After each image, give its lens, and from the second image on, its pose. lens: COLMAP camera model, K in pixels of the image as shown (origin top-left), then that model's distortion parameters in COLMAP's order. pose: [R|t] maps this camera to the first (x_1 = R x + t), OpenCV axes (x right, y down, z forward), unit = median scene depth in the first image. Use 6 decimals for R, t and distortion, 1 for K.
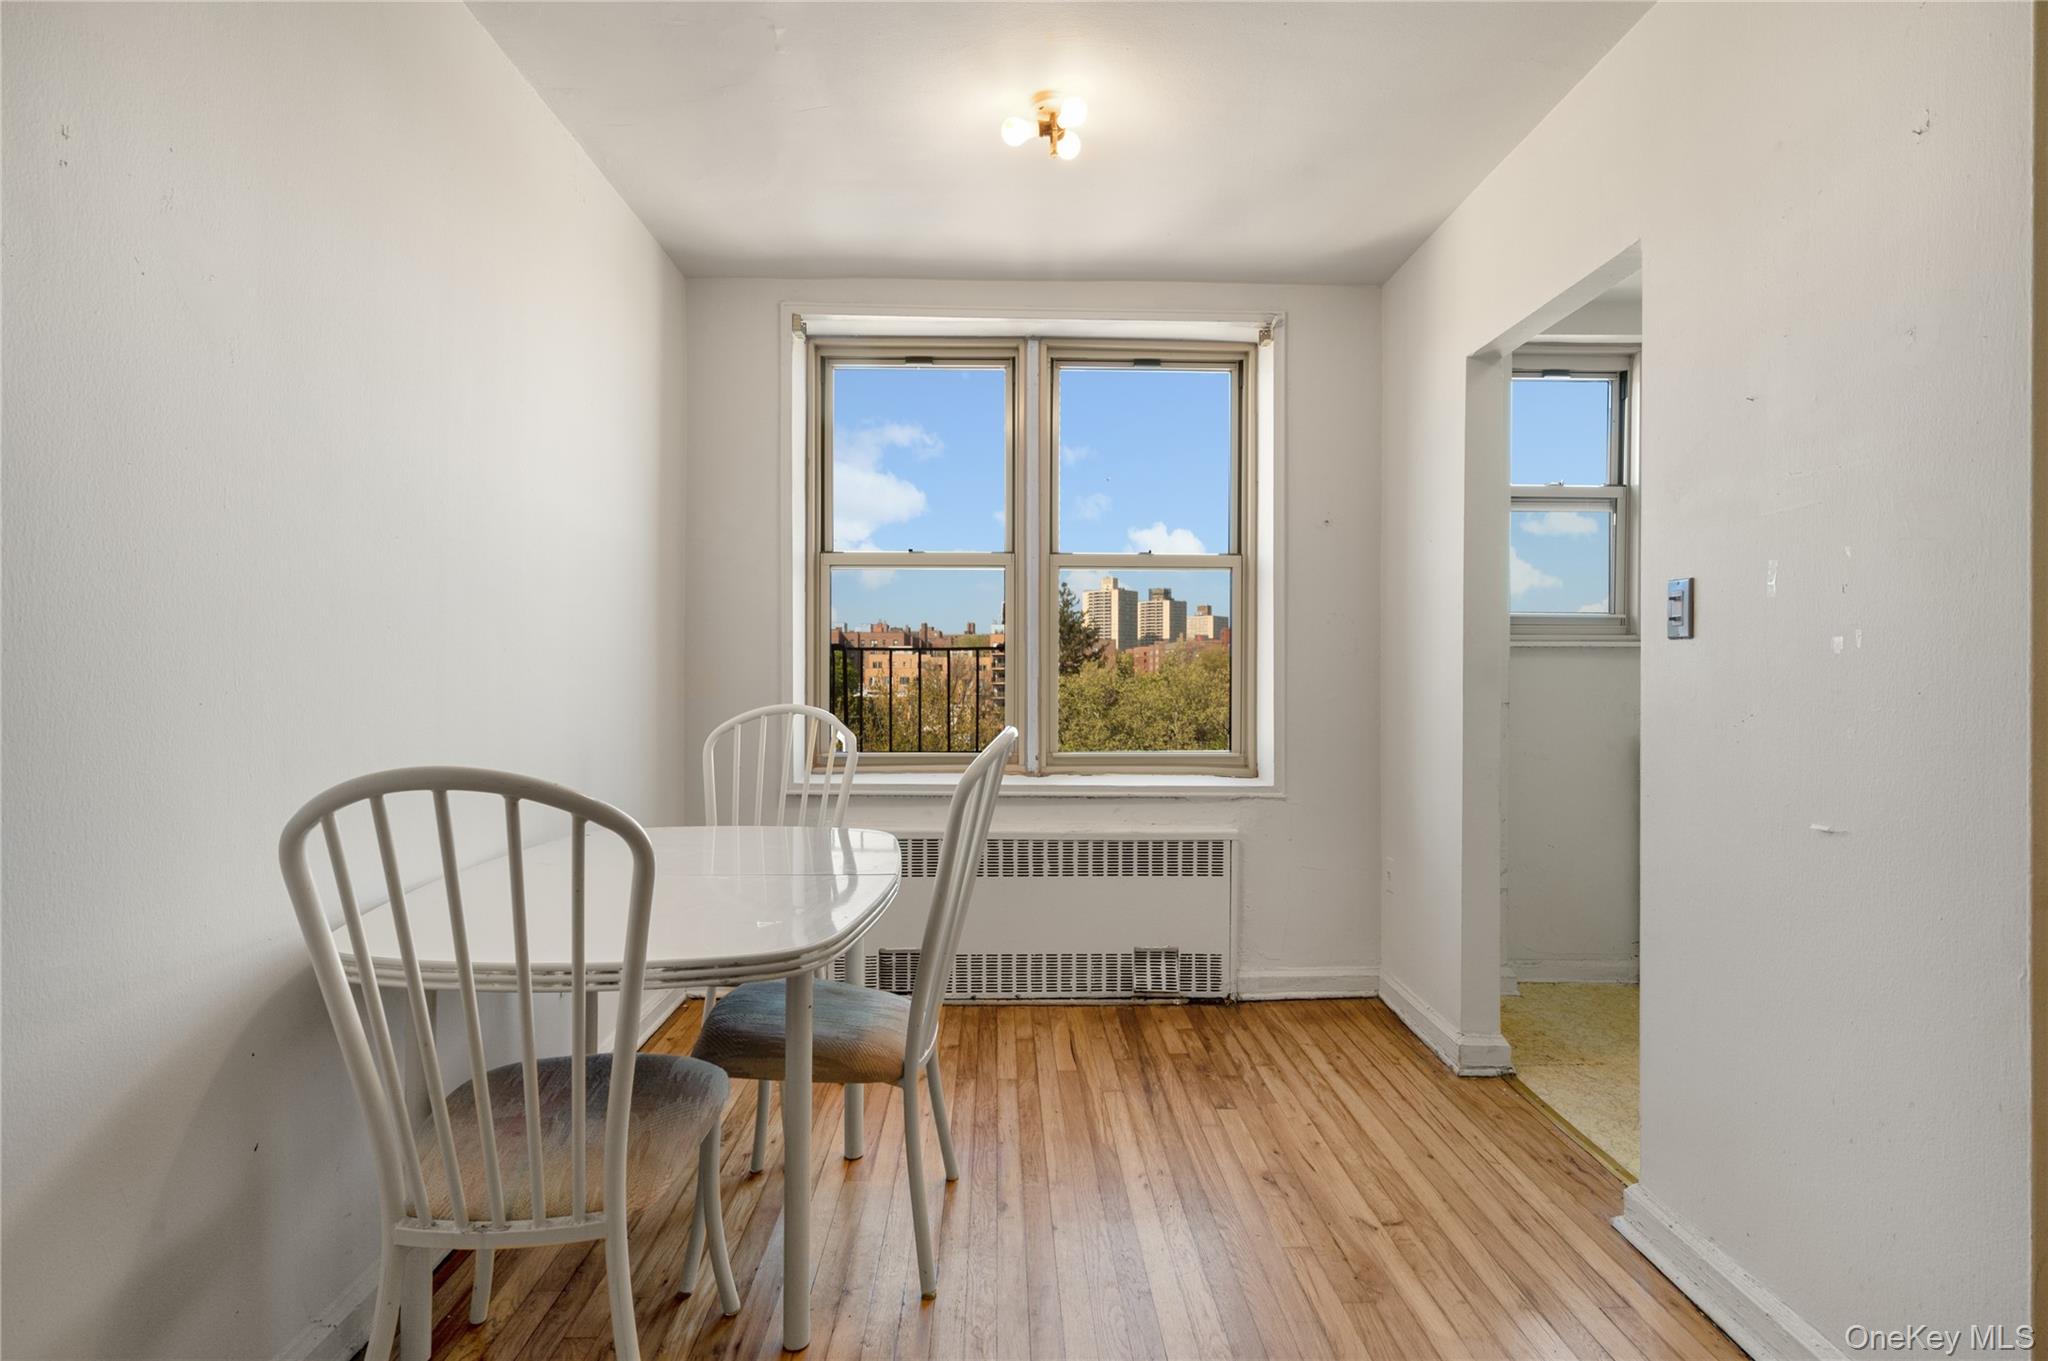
lens RADIAL K [[1001.4, 0, 1028.2], [0, 1001.4, 671.5], [0, 0, 1]] dist [-0.002362, -0.000130]
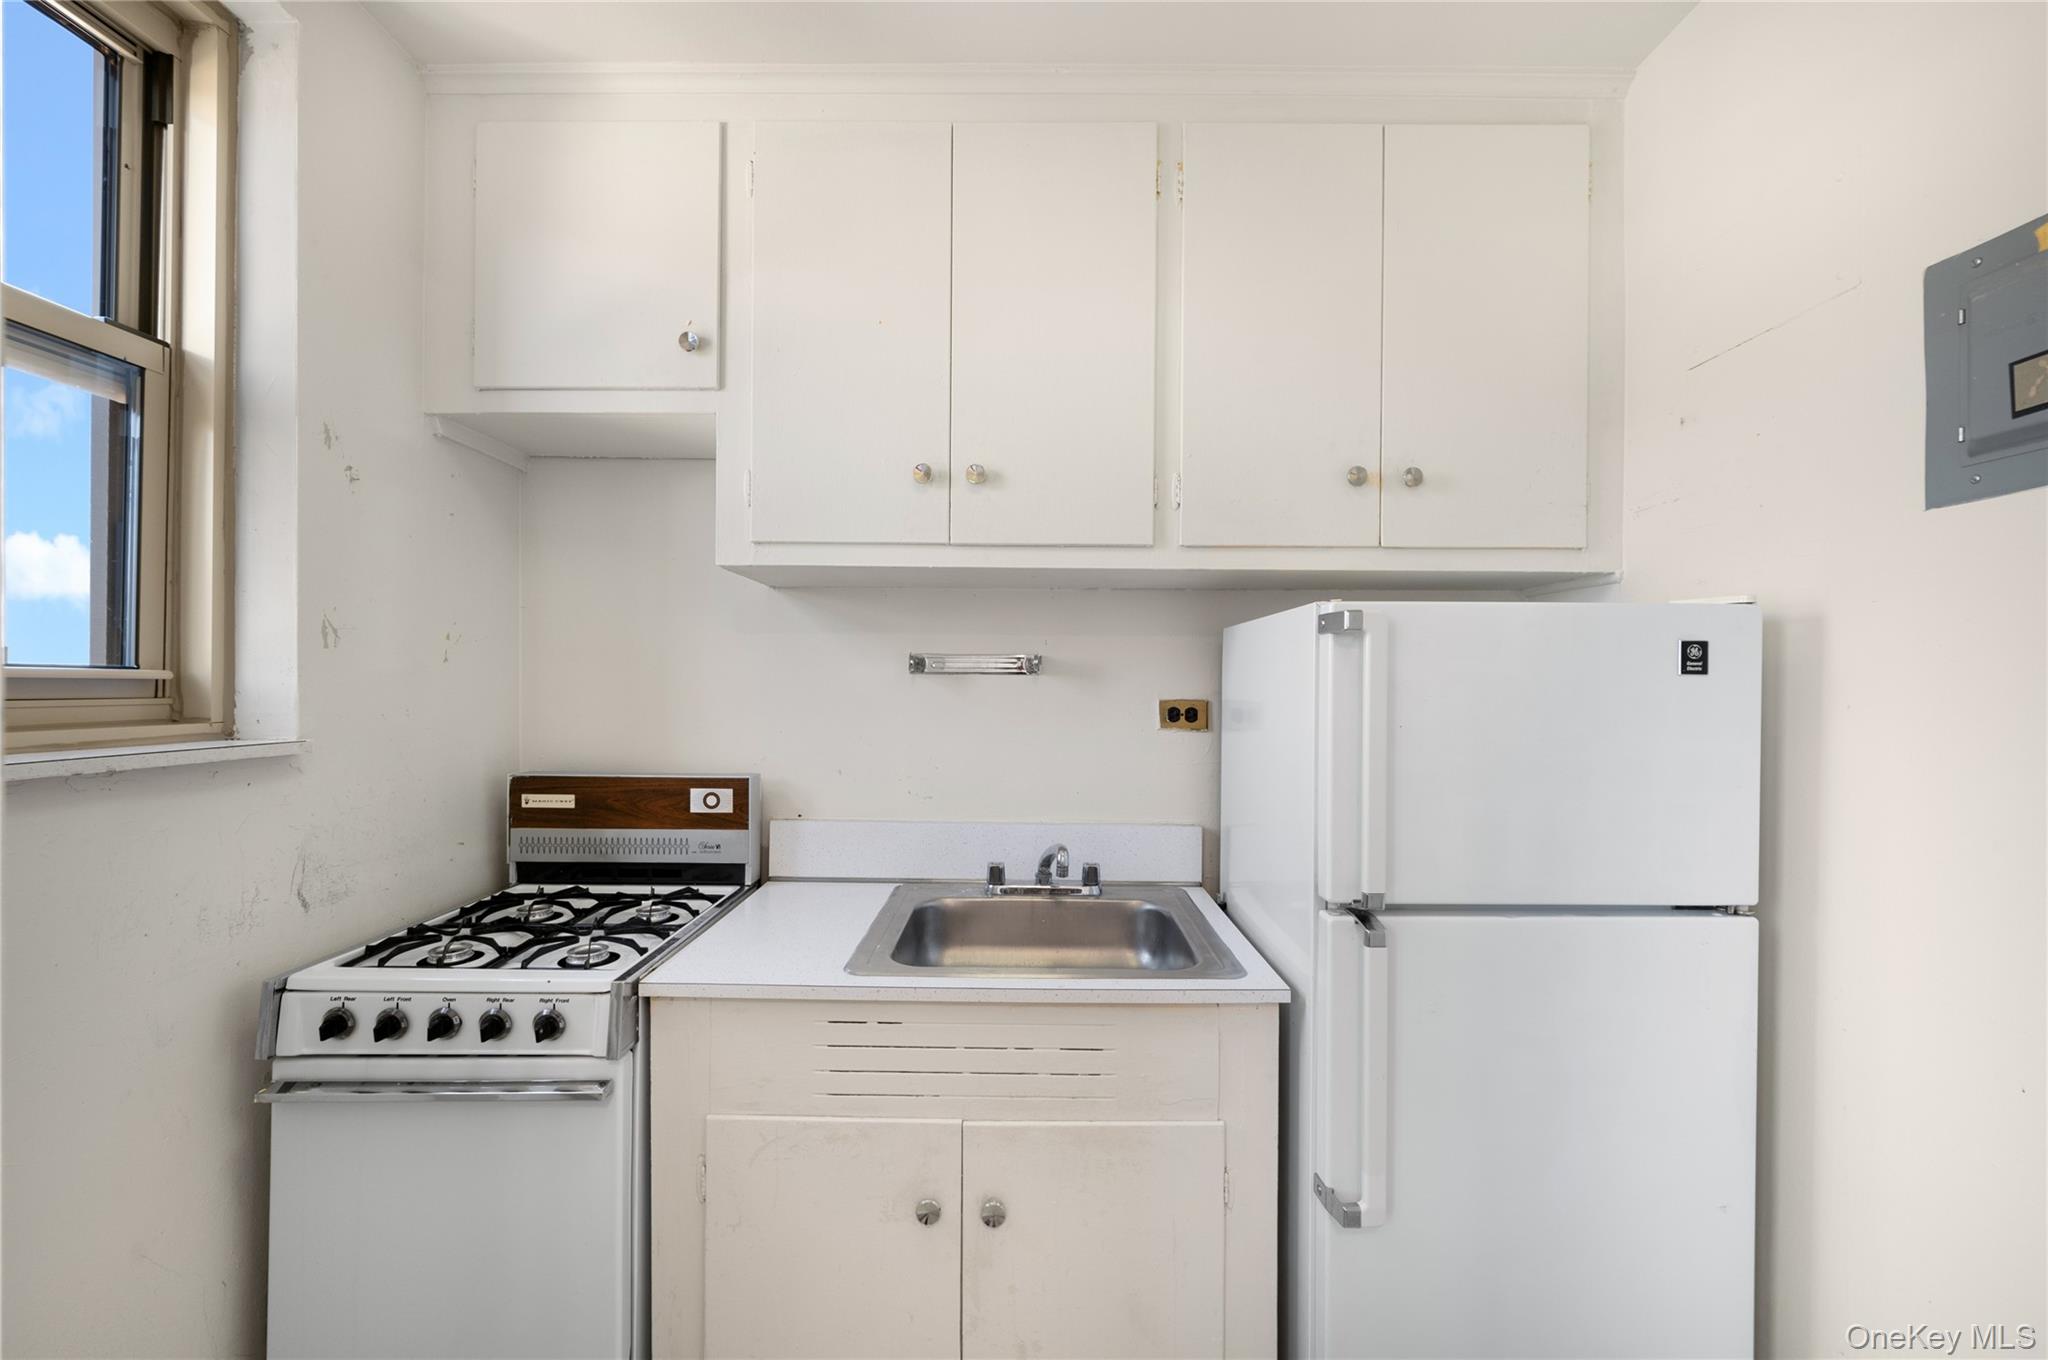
lens RADIAL K [[805.4, 0, 1023.8], [0, 805.4, 688.1], [0, 0, 1]] dist [-0.001283, -0.000136]
pose [[0.035243, -0.004583, 0.999368, 0.314915], [-0.007285, 0.999962, 0.004842, -0.058323], [-0.999352, -0.007451, 0.035208, 0.703265]]
